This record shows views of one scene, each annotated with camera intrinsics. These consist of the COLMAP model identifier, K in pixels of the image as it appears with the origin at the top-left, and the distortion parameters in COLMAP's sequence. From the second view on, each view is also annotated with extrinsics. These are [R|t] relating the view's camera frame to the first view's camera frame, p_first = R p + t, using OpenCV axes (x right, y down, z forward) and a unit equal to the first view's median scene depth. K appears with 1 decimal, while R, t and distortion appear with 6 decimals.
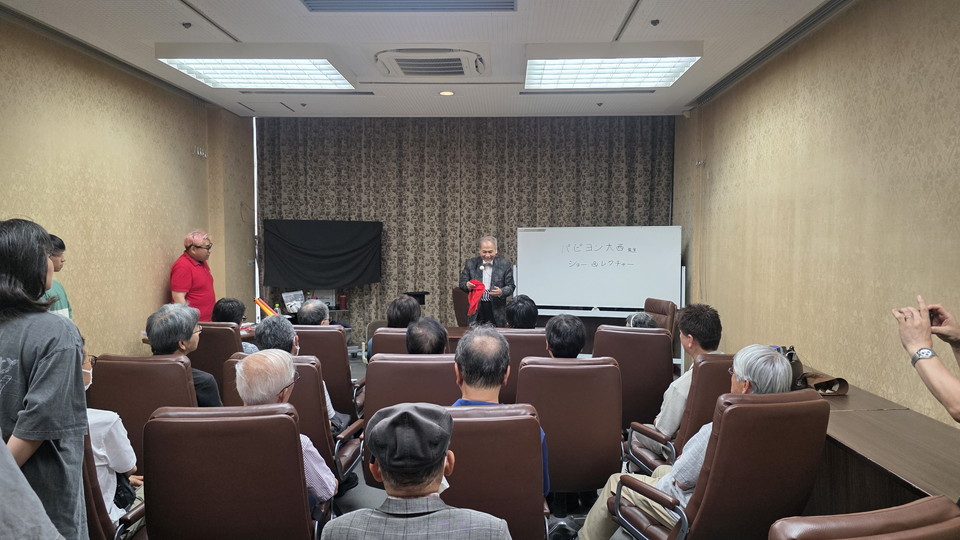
lens RADIAL K [[648.0, 0, 497.3], [0, 648.0, 277.1], [0, 0, 1]] dist [0.040938, -0.062466]
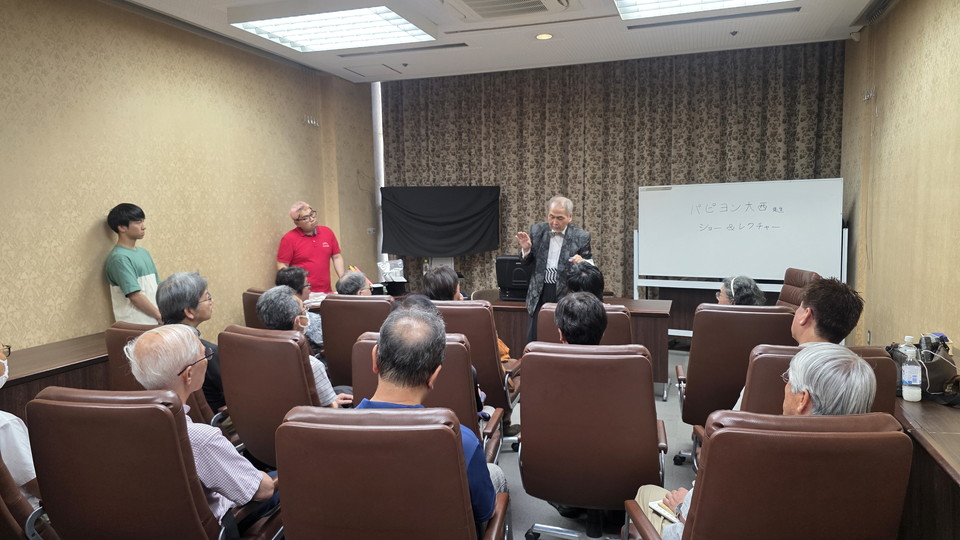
lens RADIAL K [[648.0, 0, 489.5], [0, 648.0, 276.5], [0, 0, 1]] dist [0.040938, -0.062466]
pose [[0.956709, 0.009559, -0.290889, 0.092467], [0.004698, 0.998823, 0.048273, 0.001503], [0.291008, -0.047550, 0.955538, 0.091817]]
